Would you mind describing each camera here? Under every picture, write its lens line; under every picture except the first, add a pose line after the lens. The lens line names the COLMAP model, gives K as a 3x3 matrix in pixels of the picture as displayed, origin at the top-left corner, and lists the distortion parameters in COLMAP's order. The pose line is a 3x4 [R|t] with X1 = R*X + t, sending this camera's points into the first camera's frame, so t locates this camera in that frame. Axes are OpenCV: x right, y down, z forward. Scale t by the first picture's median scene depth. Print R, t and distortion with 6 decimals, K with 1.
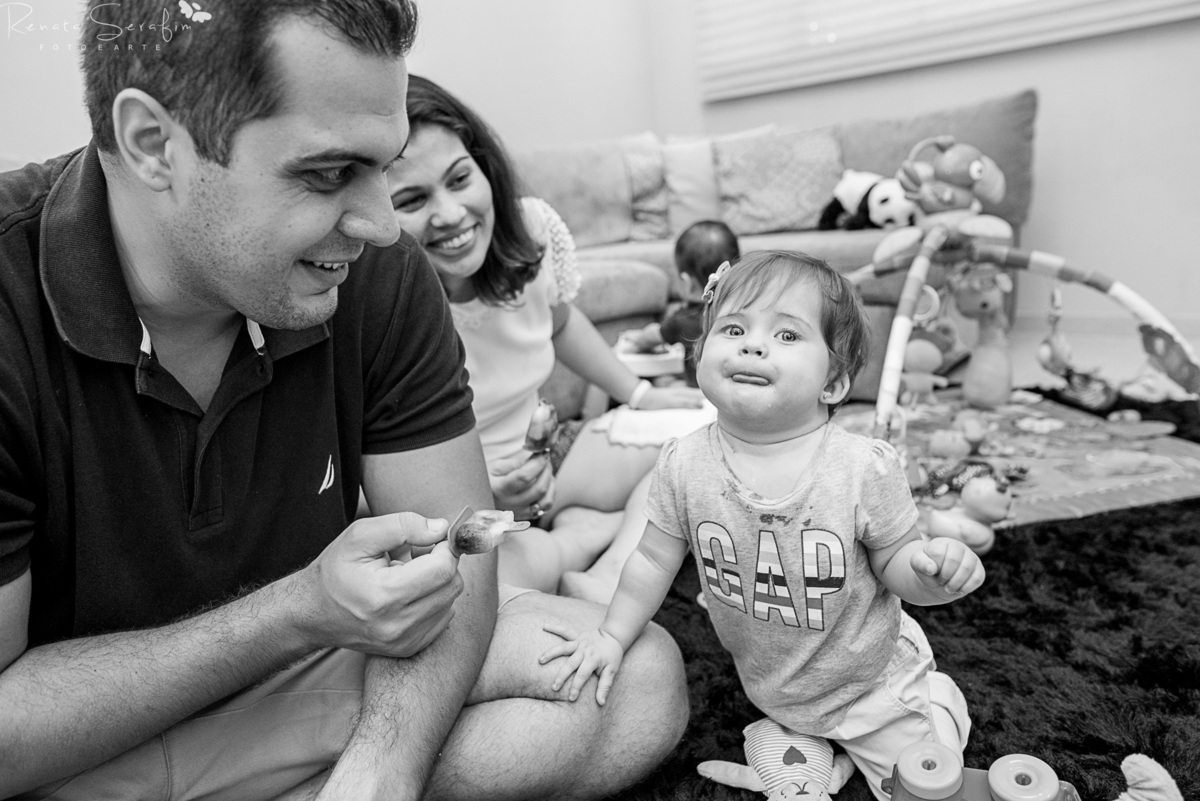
lens RADIAL K [[830.9, 0, 591.3], [0, 830.9, 401.2], [0, 0, 1]] dist [-0.048499, 0.042187]
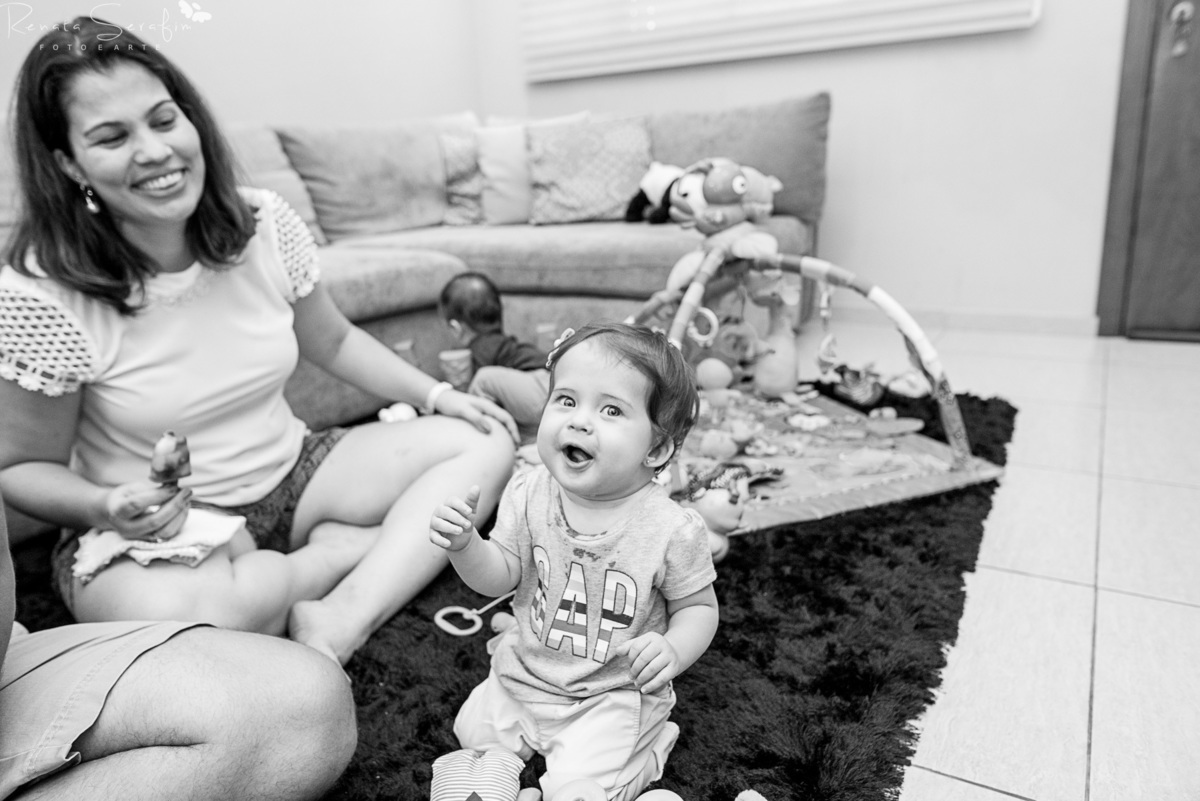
lens RADIAL K [[830.9, 0, 591.3], [0, 830.9, 401.2], [0, 0, 1]] dist [-0.048499, 0.042187]
pose [[0.987161, -0.007007, 0.159575, 0.141892], [0.000909, 0.999268, 0.038254, -0.052841], [-0.159726, -0.037618, 0.986444, 0.001656]]
